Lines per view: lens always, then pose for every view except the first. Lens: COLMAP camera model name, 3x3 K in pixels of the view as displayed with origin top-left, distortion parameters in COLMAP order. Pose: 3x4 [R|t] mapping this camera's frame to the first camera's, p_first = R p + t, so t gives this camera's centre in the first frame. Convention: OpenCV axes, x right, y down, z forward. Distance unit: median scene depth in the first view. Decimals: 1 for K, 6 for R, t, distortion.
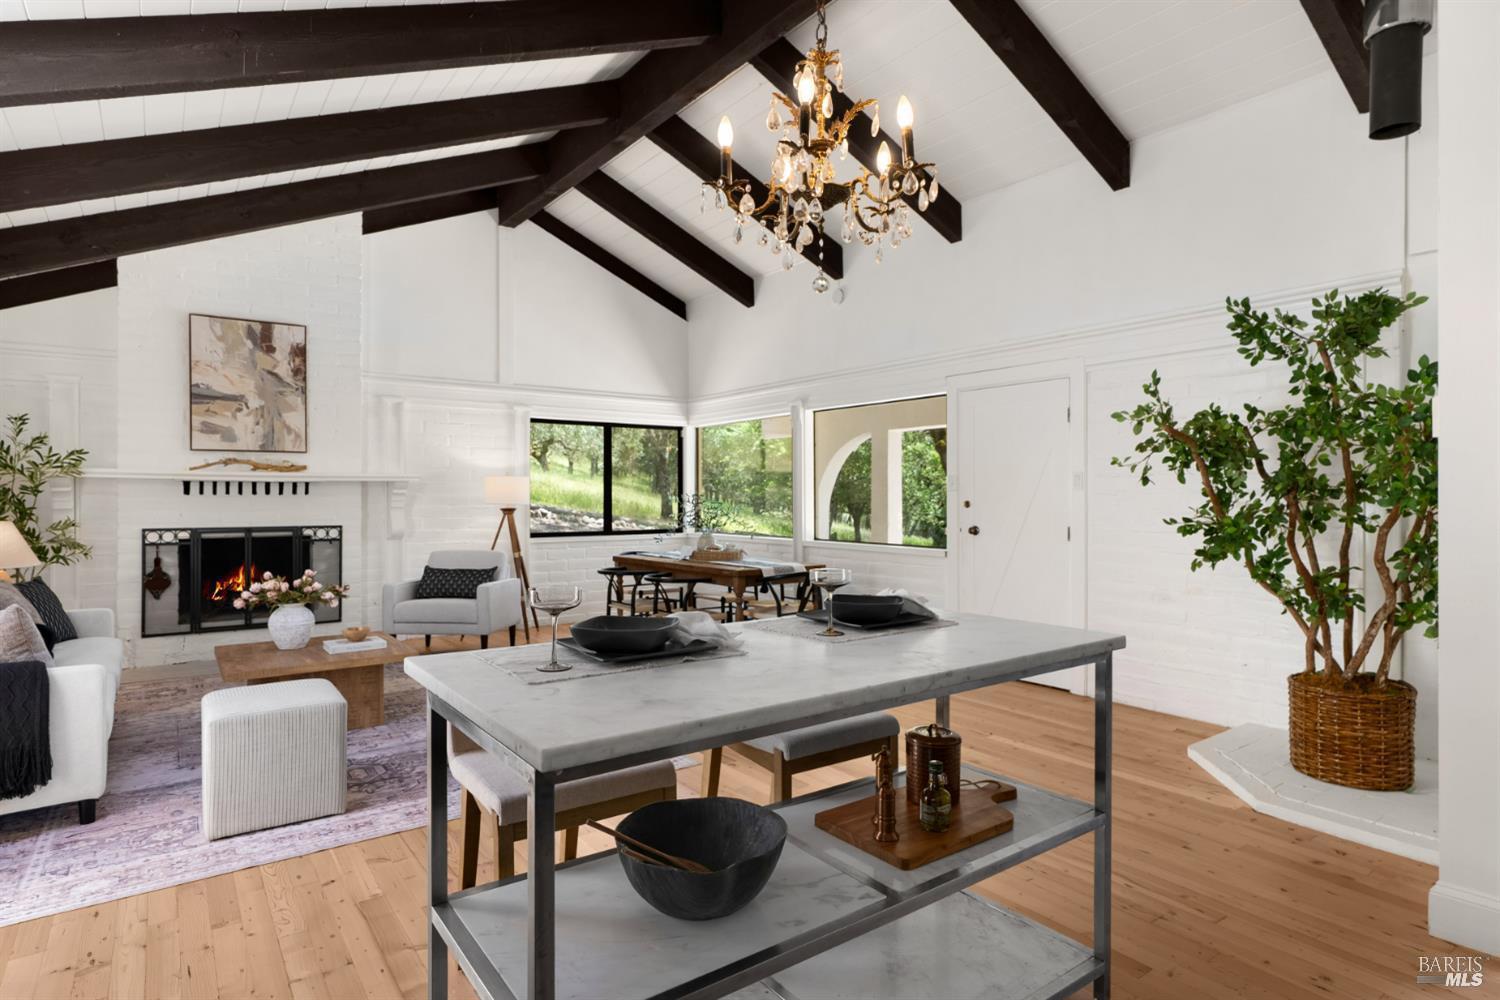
lens RADIAL K [[806.2, 0, 750.0], [0, 806.2, 500.0], [0, 0, 1]] dist [0.001635, 0.000610]
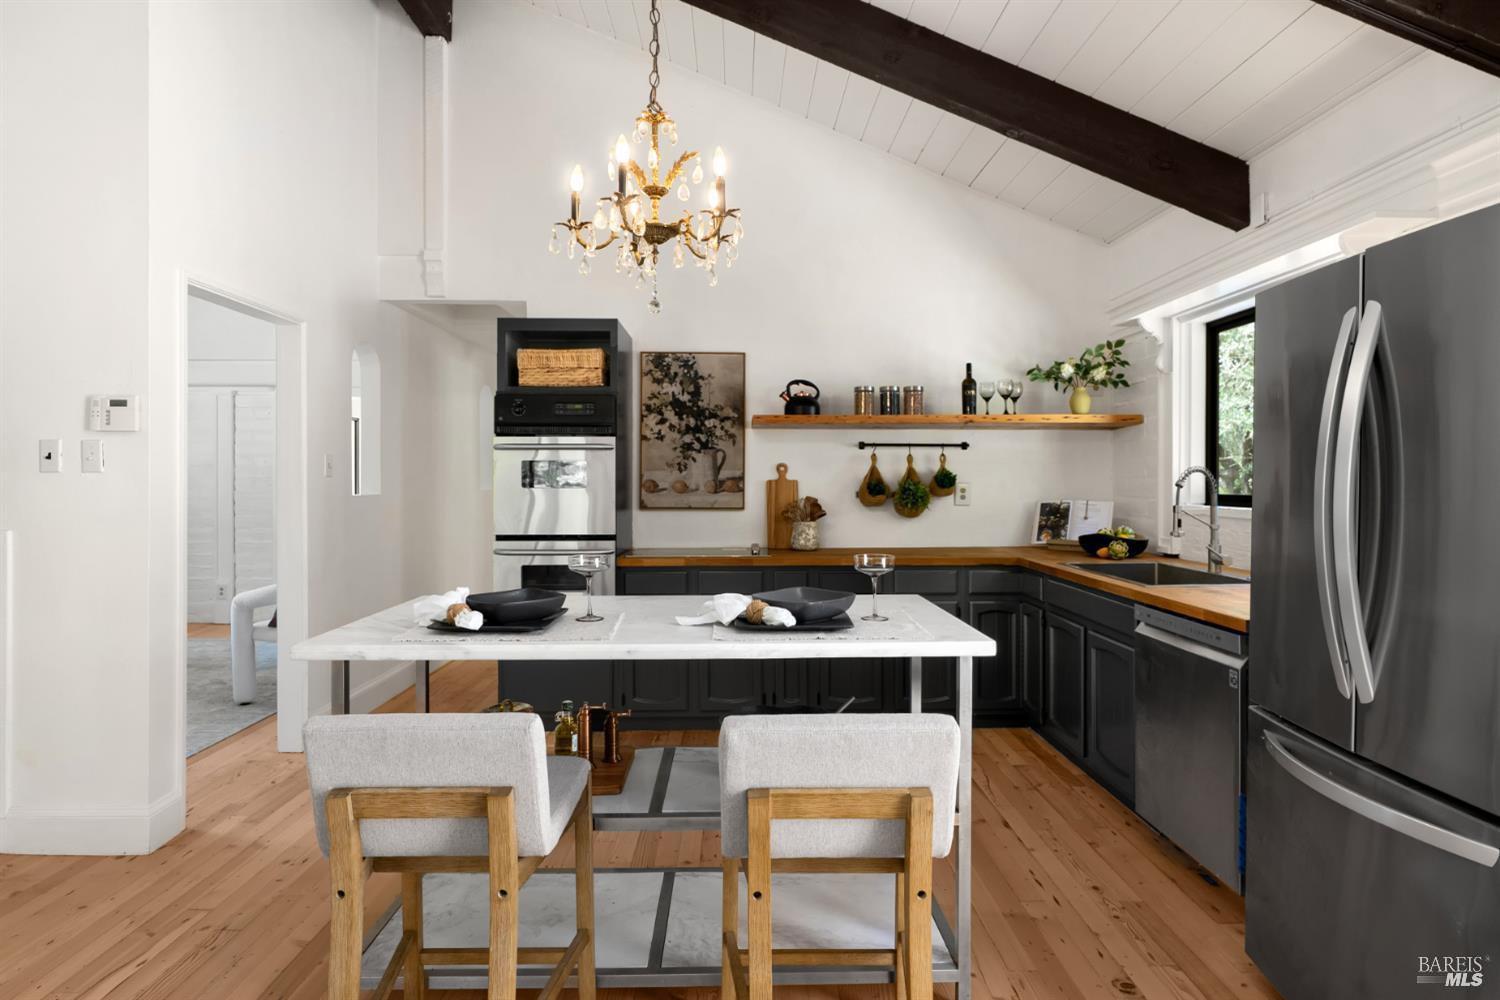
lens RADIAL K [[822.9, 0, 748.3], [0, 822.9, 485.4], [0, 0, 1]] dist [0.003160, 0.001681]
pose [[-0.815320, -0.006103, 0.578979, -0.210383], [0.002022, 0.999908, 0.013387, -0.004927], [-0.579007, 0.012085, -0.815233, 0.548991]]
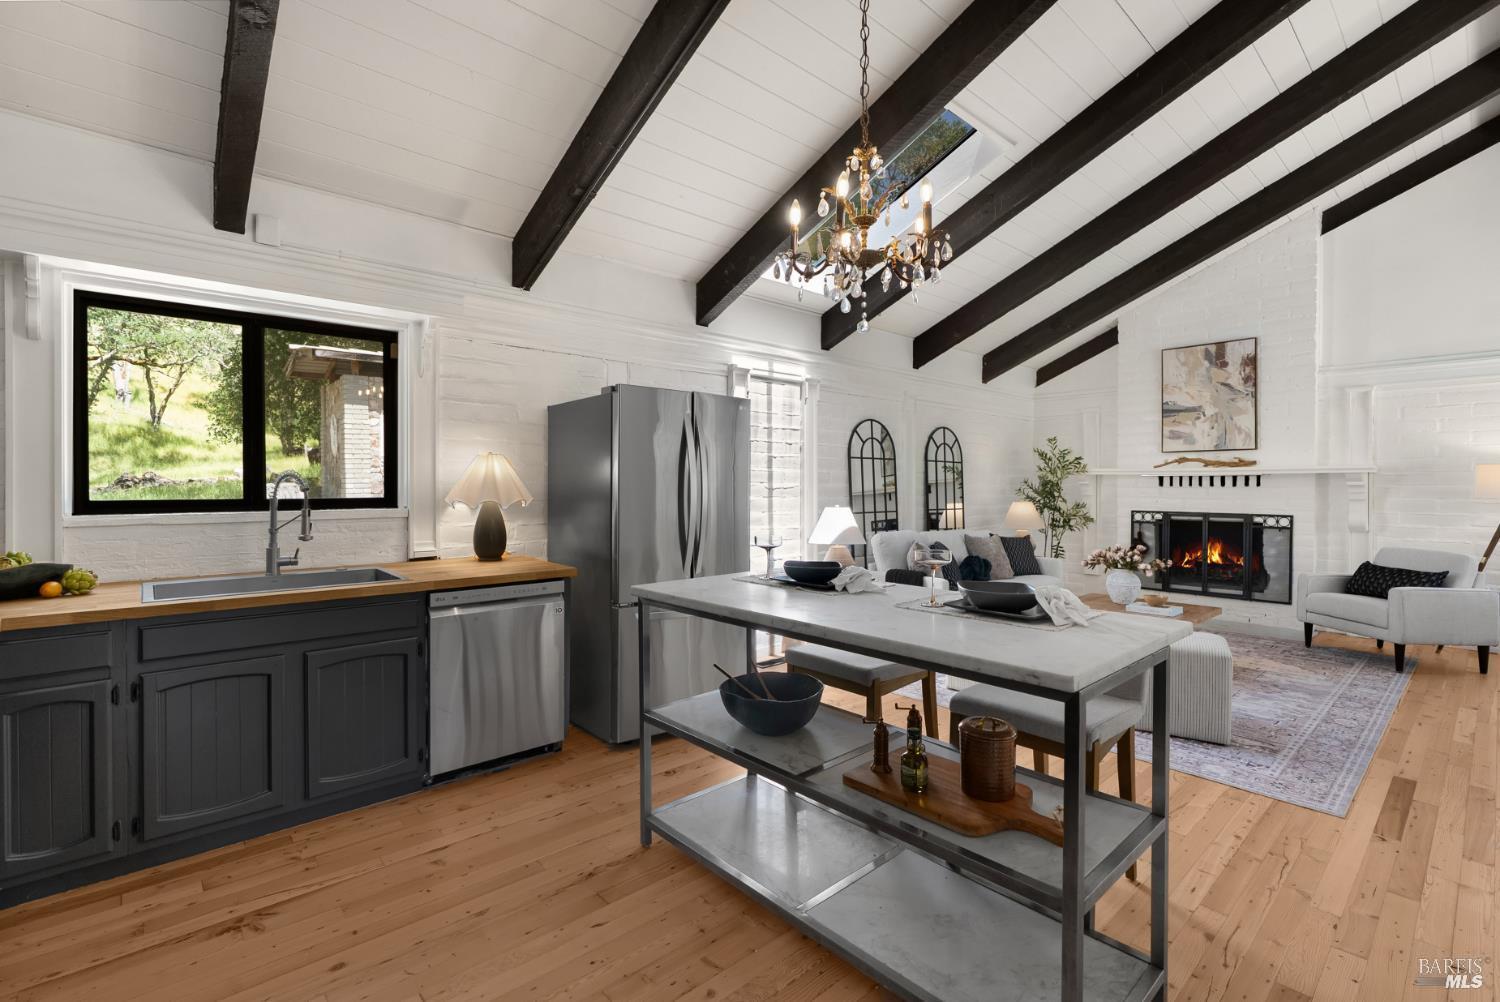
lens RADIAL K [[682.3, 0, 750.7], [0, 682.3, 490.8], [0, 0, 1]] dist [-0.002433, 0.000538]
pose [[0.107078, 0.008281, -0.994216, 0.336704], [-0.008081, 0.999940, 0.007459, -0.001843], [0.994218, 0.007235, 0.107138, 0.199739]]
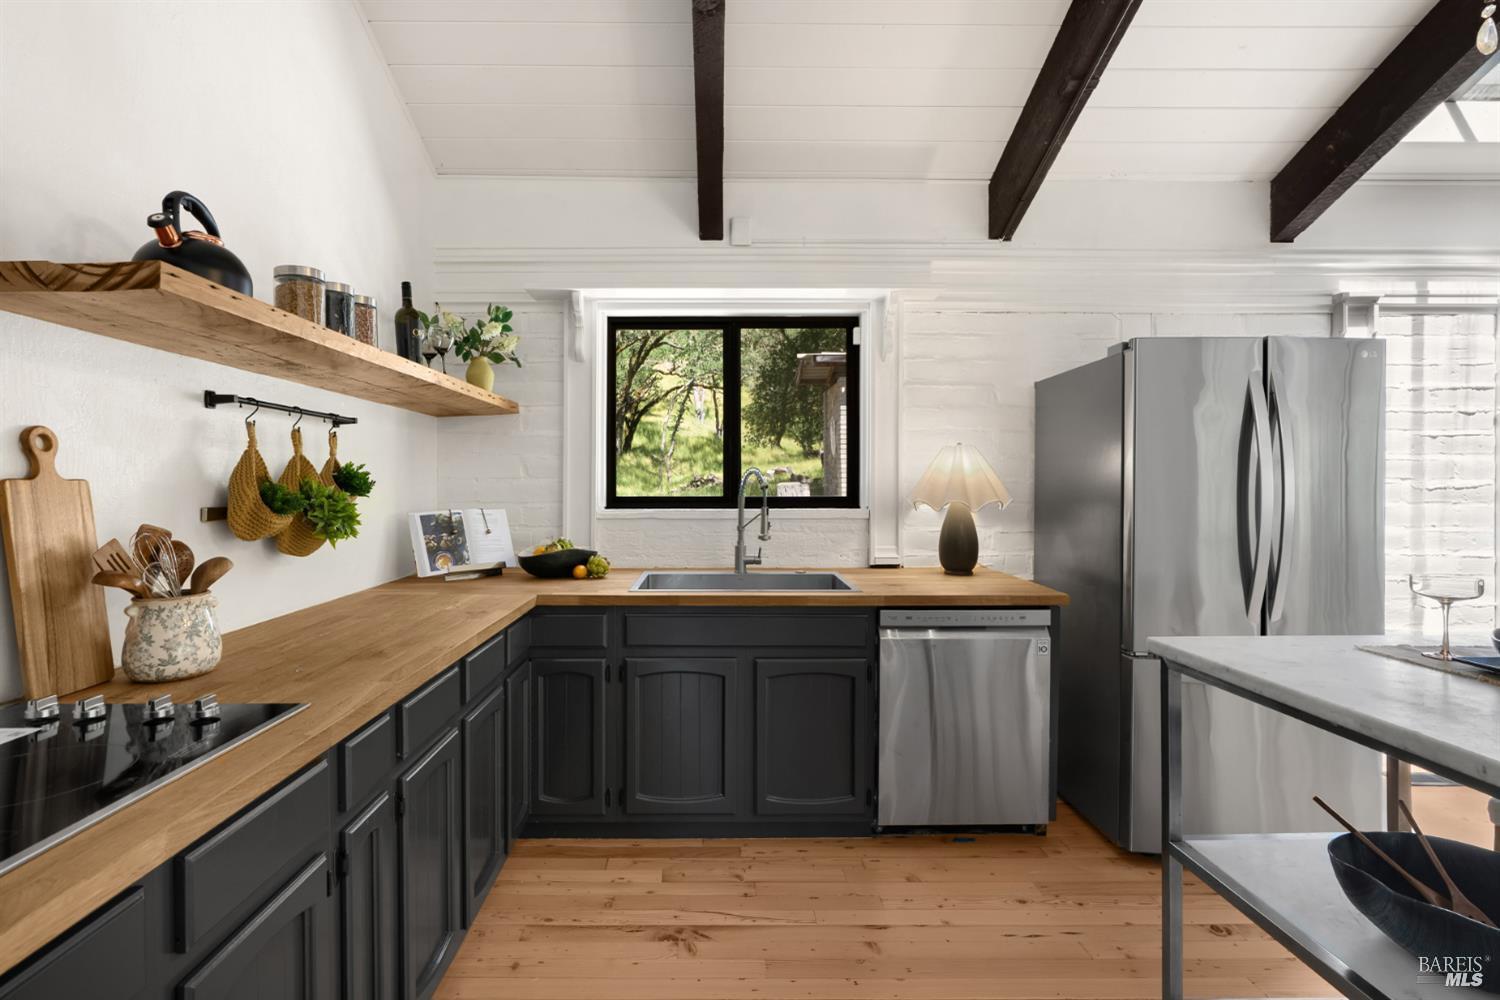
lens RADIAL K [[720.6, 0, 712.9], [0, 720.6, 486.0], [0, 0, 1]] dist [-0.012417, -0.000260]
pose [[-0.589714, 0.000959, -0.807611, 0.249990], [-0.006465, 0.999962, 0.005909, -0.000248], [0.807586, 0.008706, -0.589685, 0.199648]]
